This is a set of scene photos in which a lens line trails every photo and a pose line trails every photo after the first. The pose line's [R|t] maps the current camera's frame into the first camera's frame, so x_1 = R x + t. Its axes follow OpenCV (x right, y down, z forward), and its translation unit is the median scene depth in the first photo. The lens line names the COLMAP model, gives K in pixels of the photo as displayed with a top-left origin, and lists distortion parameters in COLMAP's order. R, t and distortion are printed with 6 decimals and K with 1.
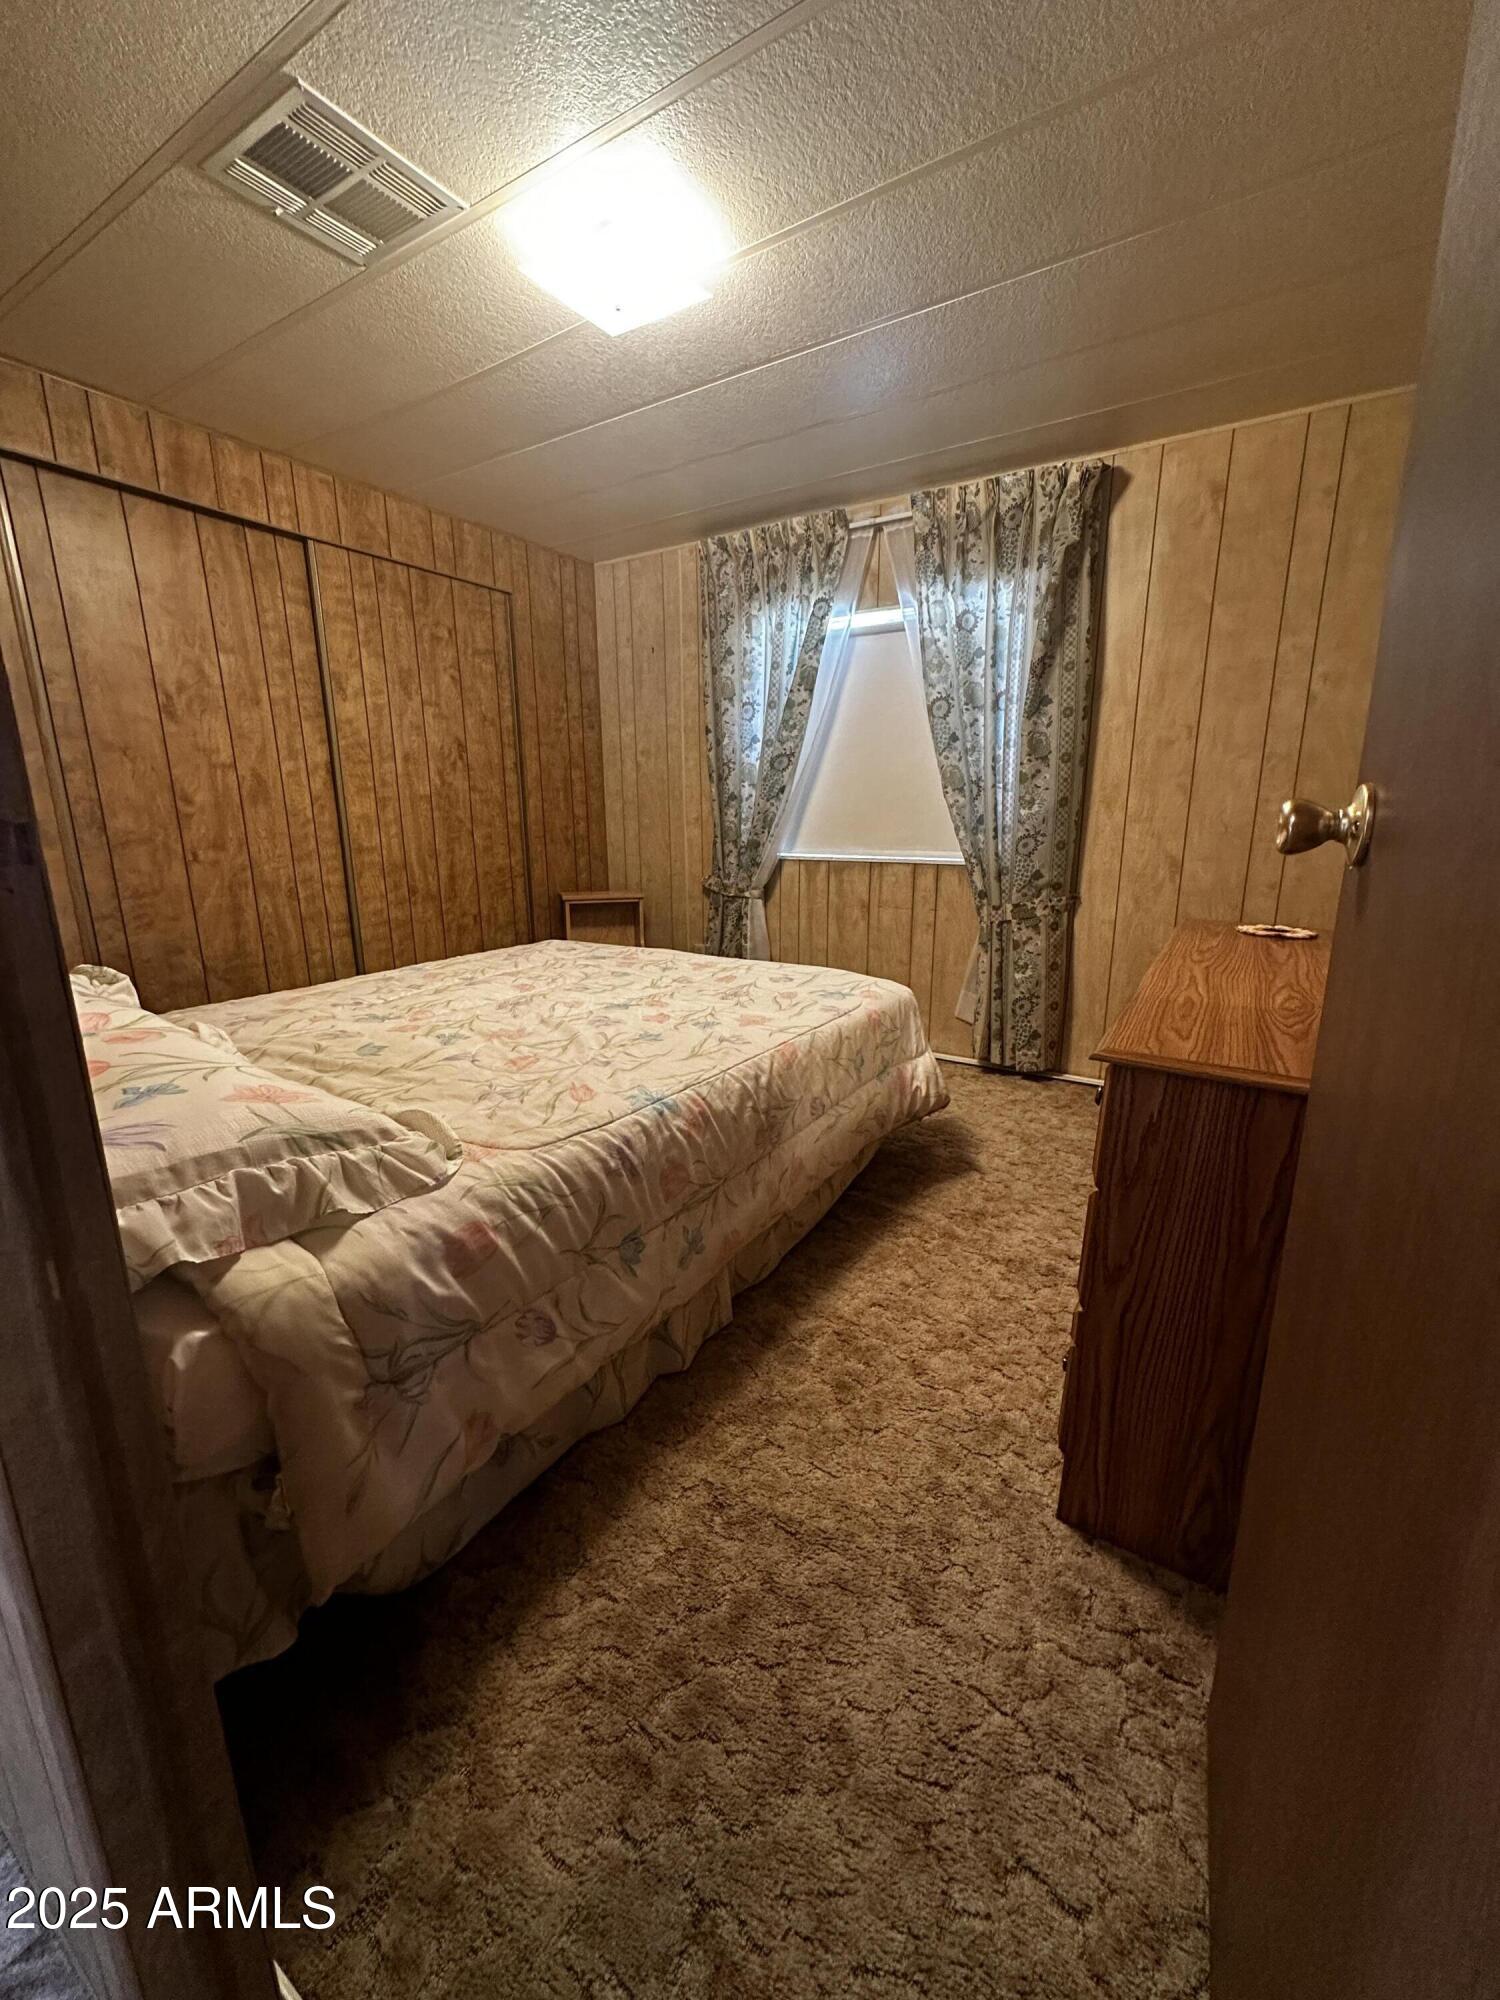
lens RADIAL K [[801.2, 0, 748.0], [0, 801.2, 998.7], [0, 0, 1]] dist [-0.002705, -0.000078]
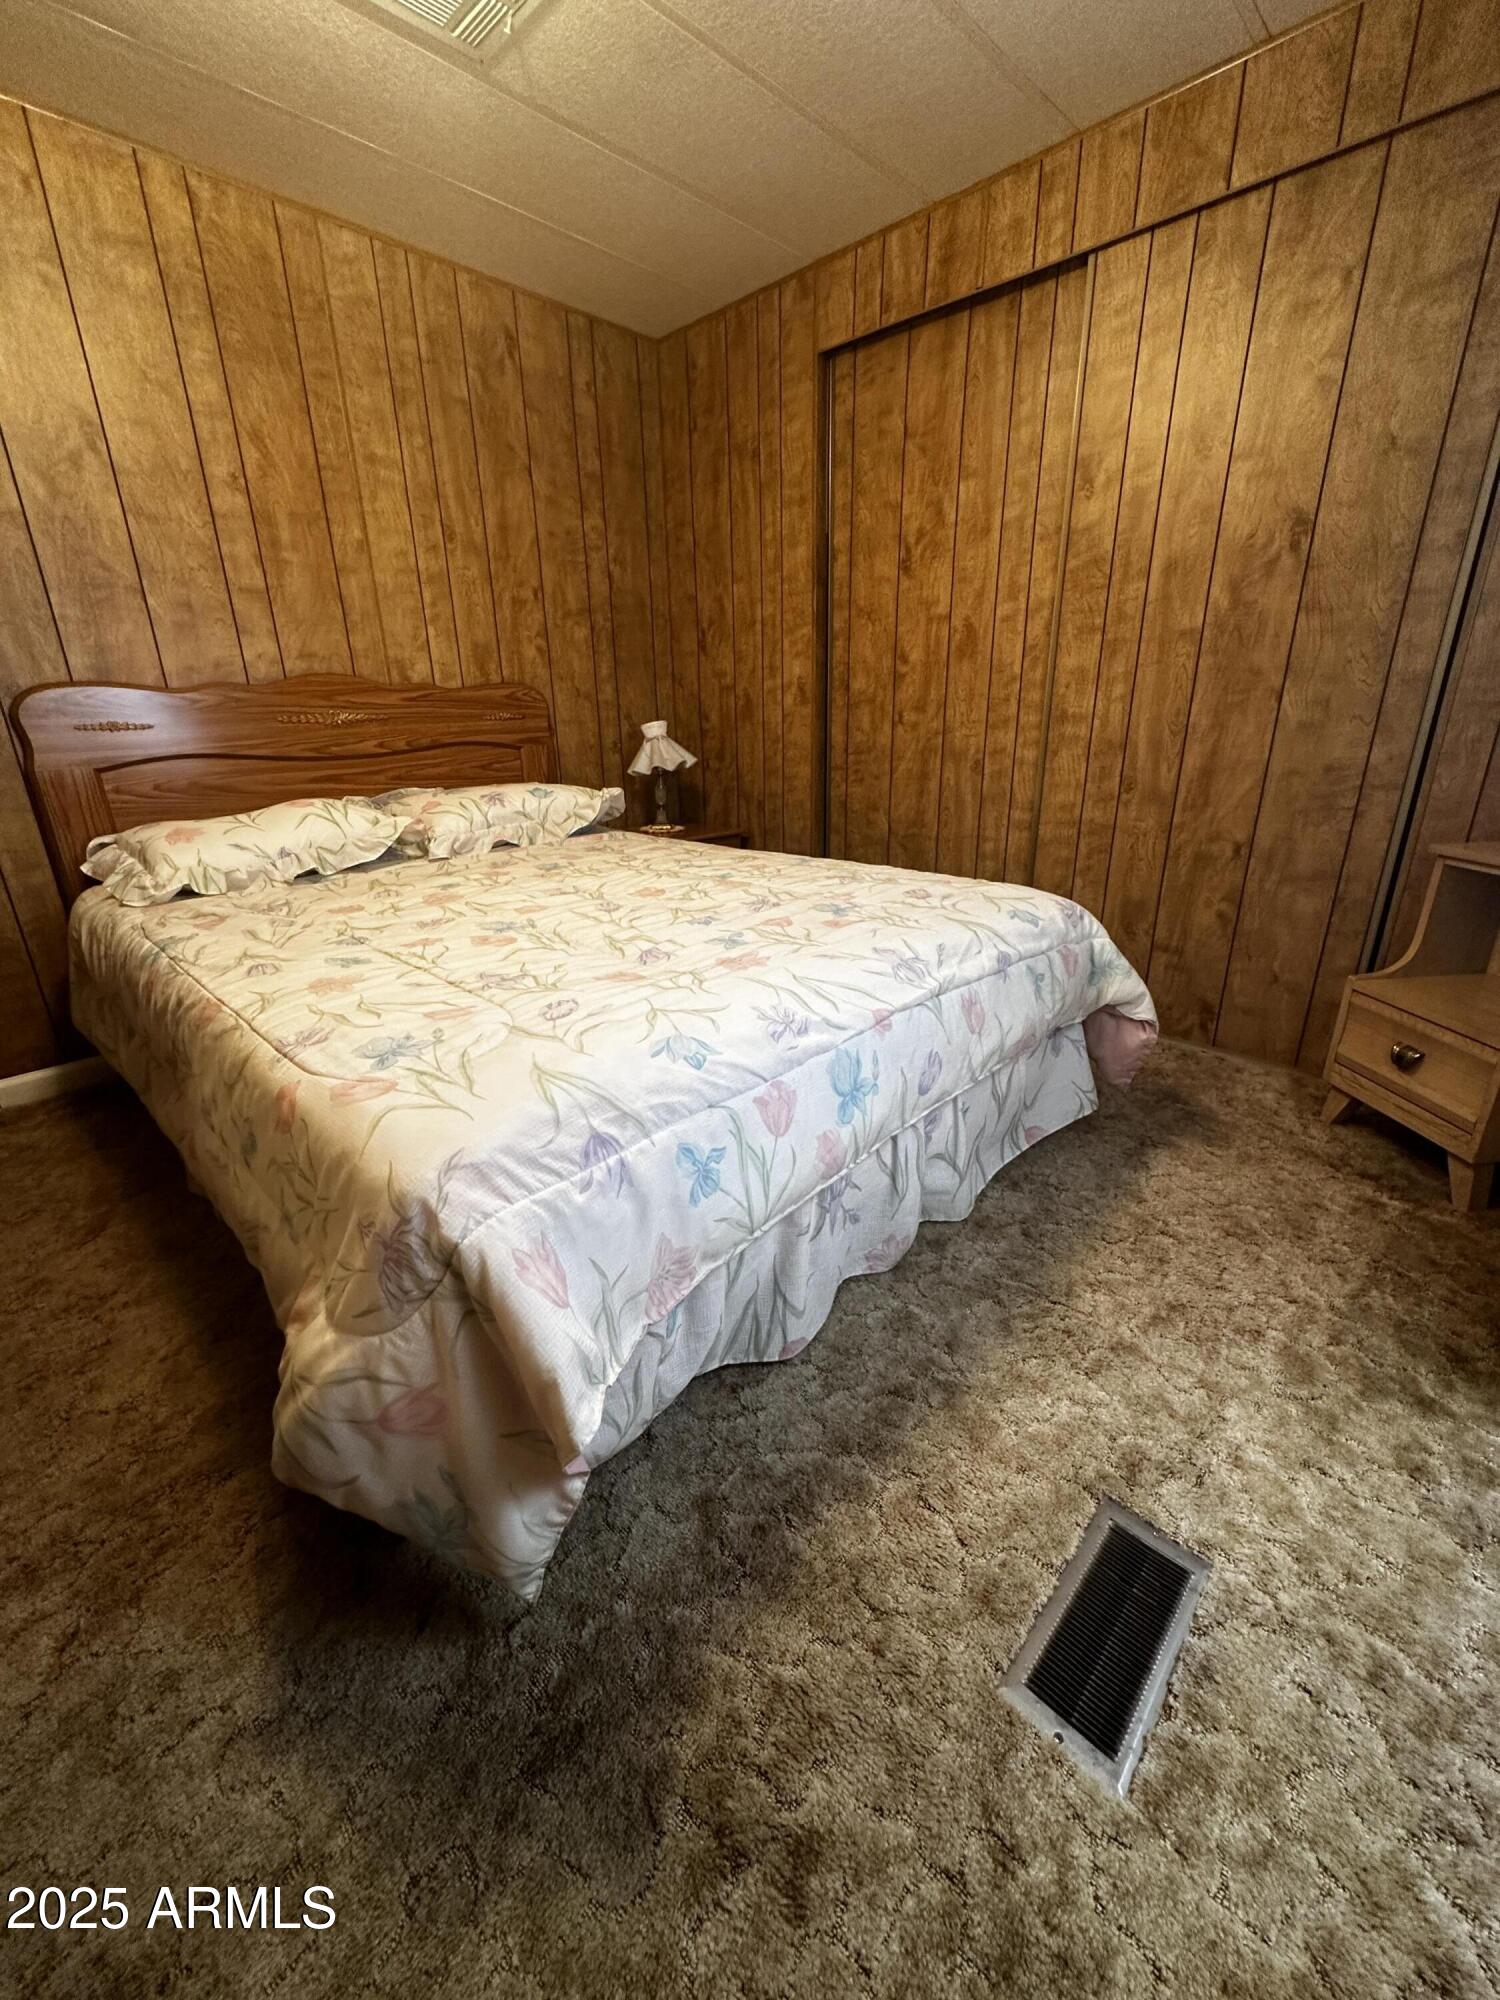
lens RADIAL K [[801.2, 0, 744.8], [0, 801.2, 1001.2], [0, 0, 1]] dist [-0.002705, -0.000078]
pose [[-0.198518, 0.351500, -0.914898, 0.371570], [-0.200390, 0.899201, 0.388950, -0.193530], [0.959393, 0.260550, -0.108070, 0.933863]]
